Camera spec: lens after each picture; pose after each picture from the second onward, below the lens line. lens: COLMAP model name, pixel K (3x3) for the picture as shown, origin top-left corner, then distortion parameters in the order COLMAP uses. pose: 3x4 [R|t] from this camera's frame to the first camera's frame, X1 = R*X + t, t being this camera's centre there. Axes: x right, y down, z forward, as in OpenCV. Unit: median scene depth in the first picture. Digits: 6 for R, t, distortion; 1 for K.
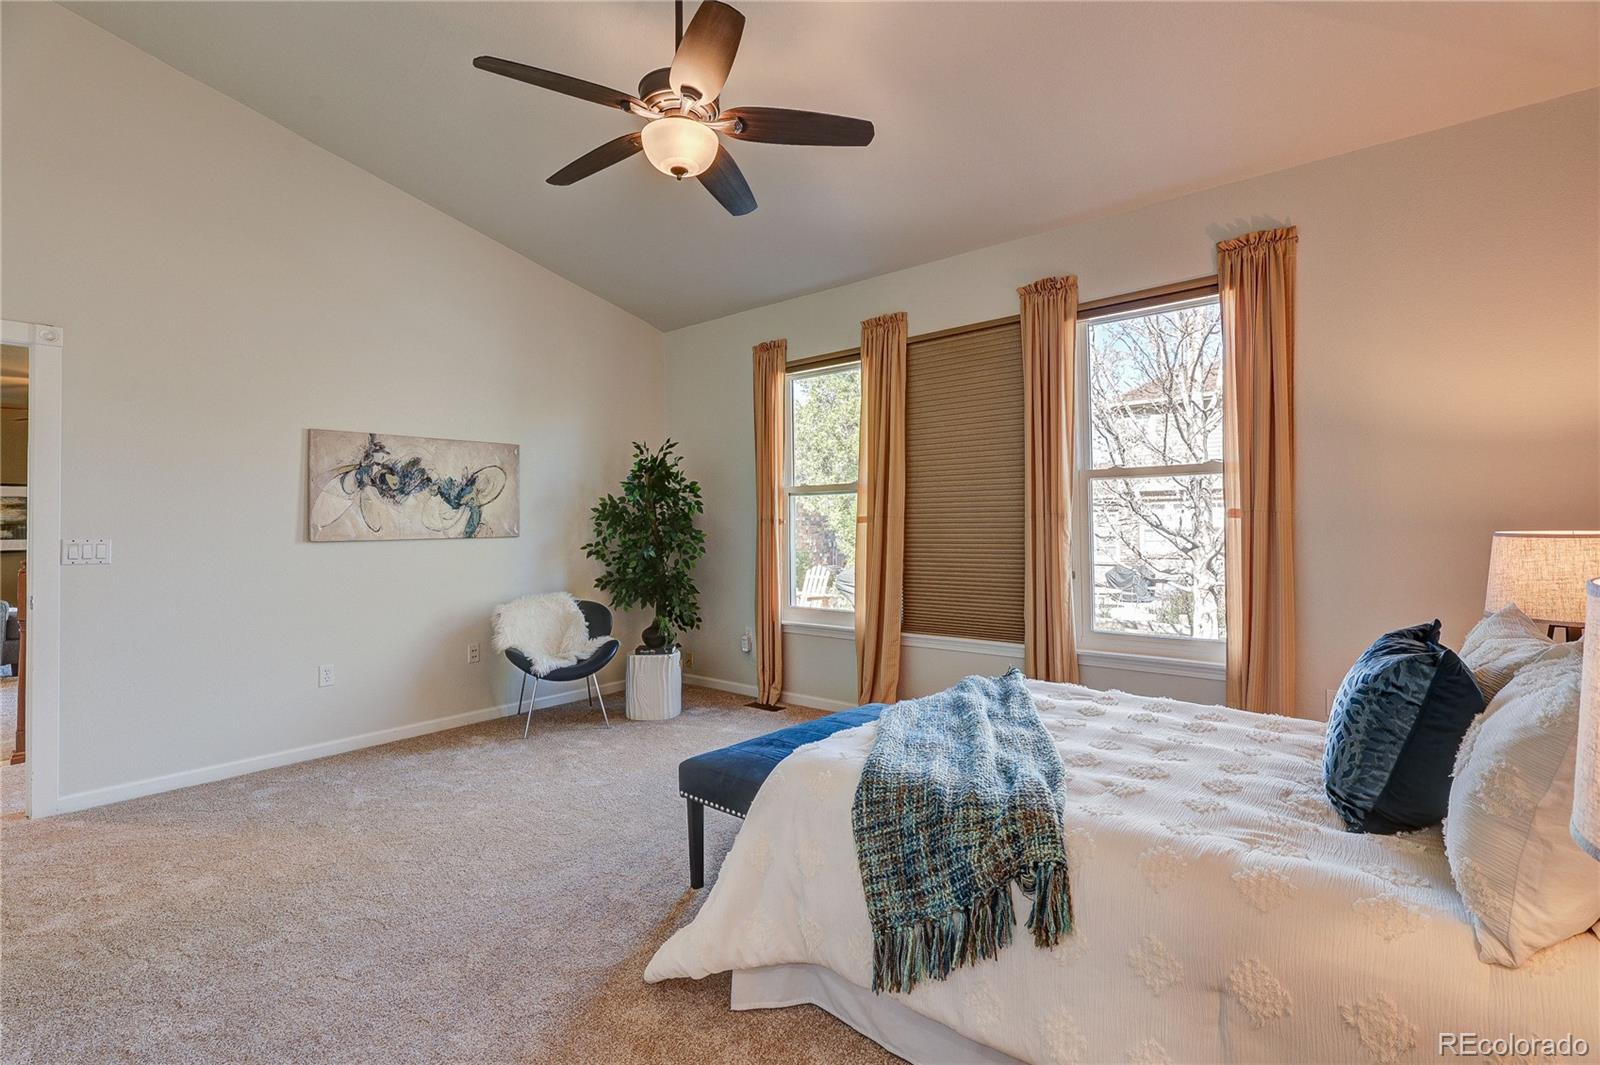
lens RADIAL K [[760.2, 0, 800.8], [0, 760.2, 524.2], [0, 0, 1]] dist [-0.003429, -0.000332]
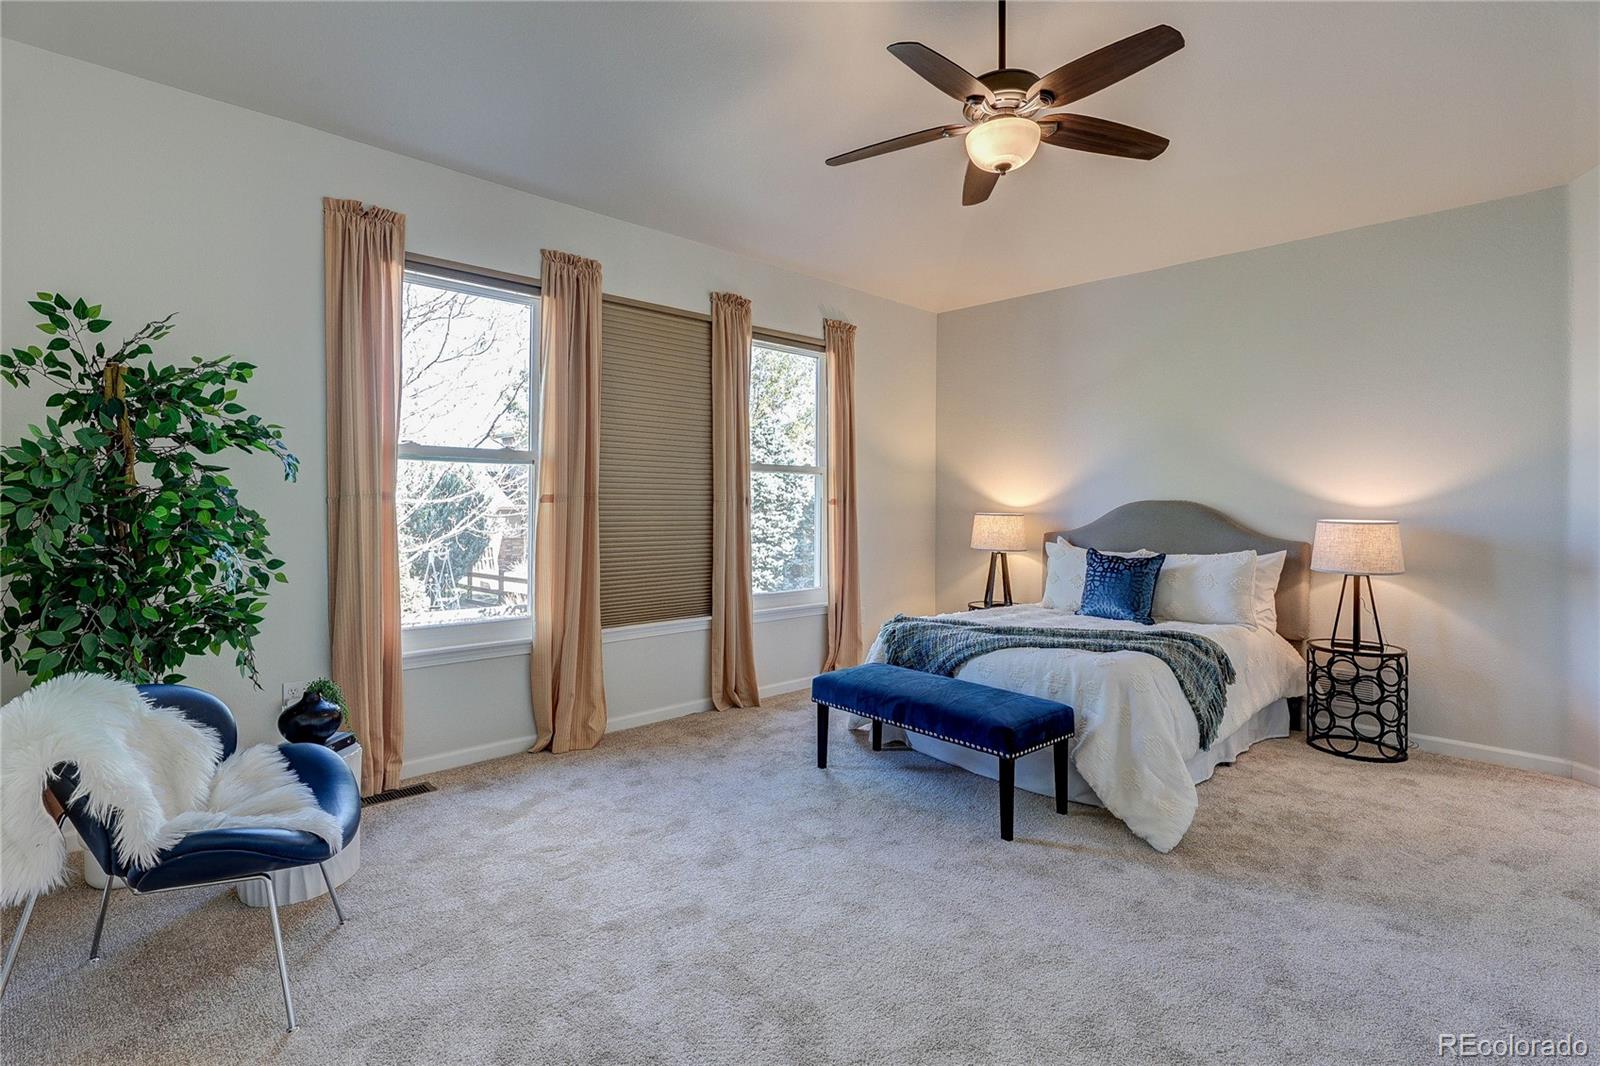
lens RADIAL K [[760.2, 0, 800.8], [0, 760.2, 524.7], [0, 0, 1]] dist [-0.003429, -0.000332]
pose [[0.105198, -0.021541, 0.994218, -0.720105], [-0.016580, 0.999588, 0.023412, -0.001450], [-0.994313, -0.018948, 0.104798, 0.673948]]
